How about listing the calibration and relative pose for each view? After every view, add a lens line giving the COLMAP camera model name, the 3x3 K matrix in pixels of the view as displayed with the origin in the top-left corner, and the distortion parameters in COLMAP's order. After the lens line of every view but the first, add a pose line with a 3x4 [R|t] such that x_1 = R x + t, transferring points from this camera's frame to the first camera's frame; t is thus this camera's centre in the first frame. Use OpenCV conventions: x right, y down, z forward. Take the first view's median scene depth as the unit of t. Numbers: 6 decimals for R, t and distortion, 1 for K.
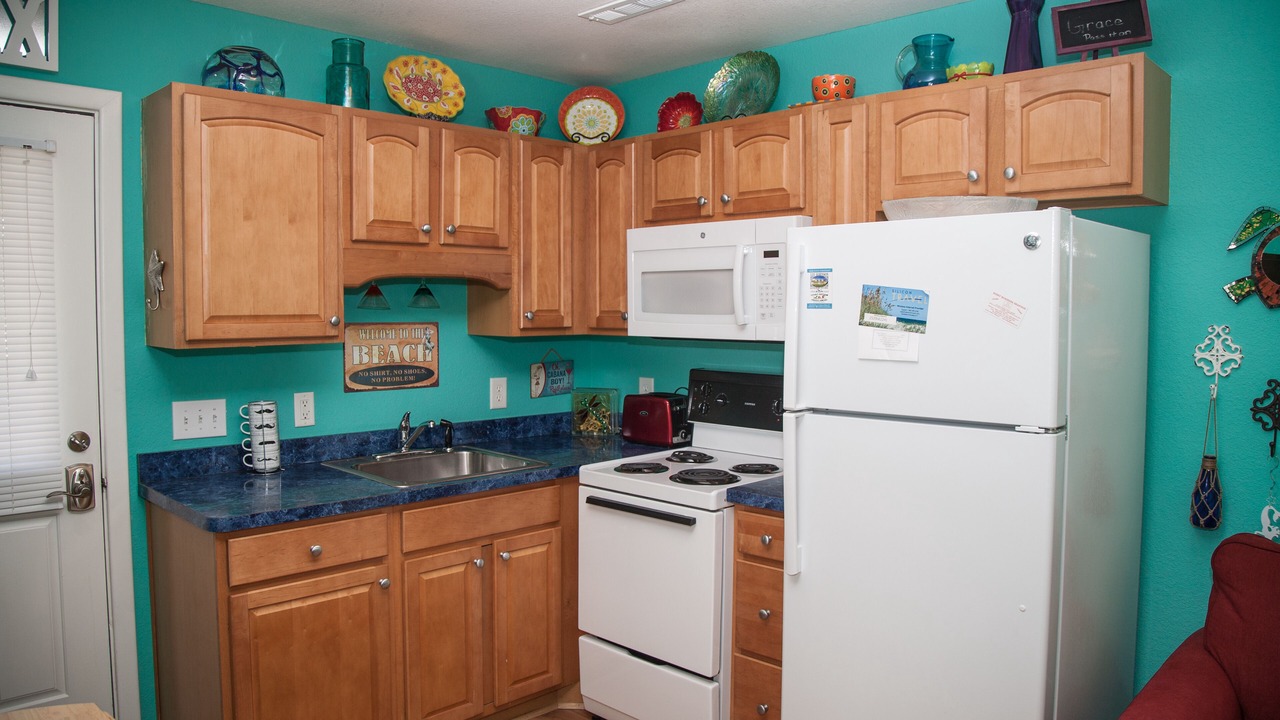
lens RADIAL K [[903.0, 0, 634.2], [0, 903.0, 373.8], [0, 0, 1]] dist [-0.141907, 0.097434]
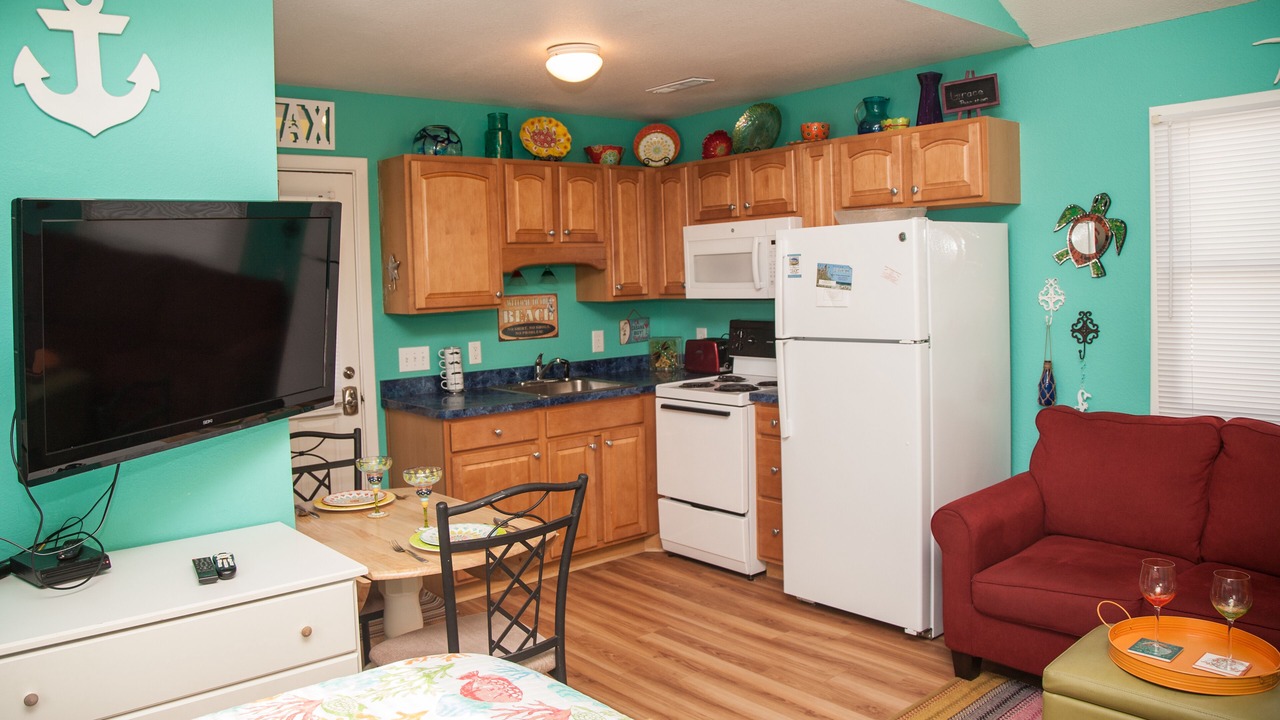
lens RADIAL K [[936.6, 0, 603.9], [0, 936.6, 354.6], [0, 0, 1]] dist [-0.134345, 0.112206]
pose [[0.993365, -0.026684, -0.111869, 0.030656], [0.027990, 0.999557, 0.010118, 0.033256], [0.111550, -0.013182, 0.993671, -0.585985]]
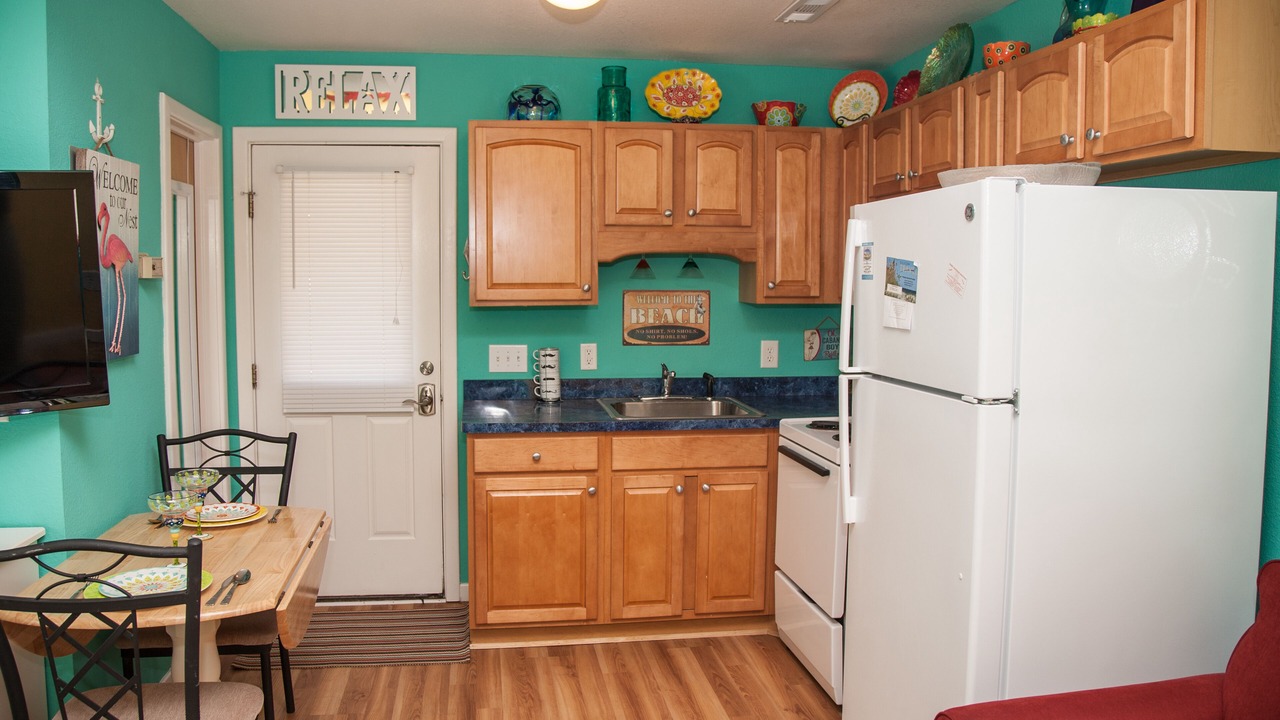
lens RADIAL K [[936.6, 0, 603.9], [0, 936.6, 354.6], [0, 0, 1]] dist [-0.134345, 0.112206]
pose [[0.789786, 0.048826, -0.611436, 0.479420], [-0.043403, 0.998777, 0.023694, 0.004031], [0.611845, 0.007825, 0.790939, -0.061403]]
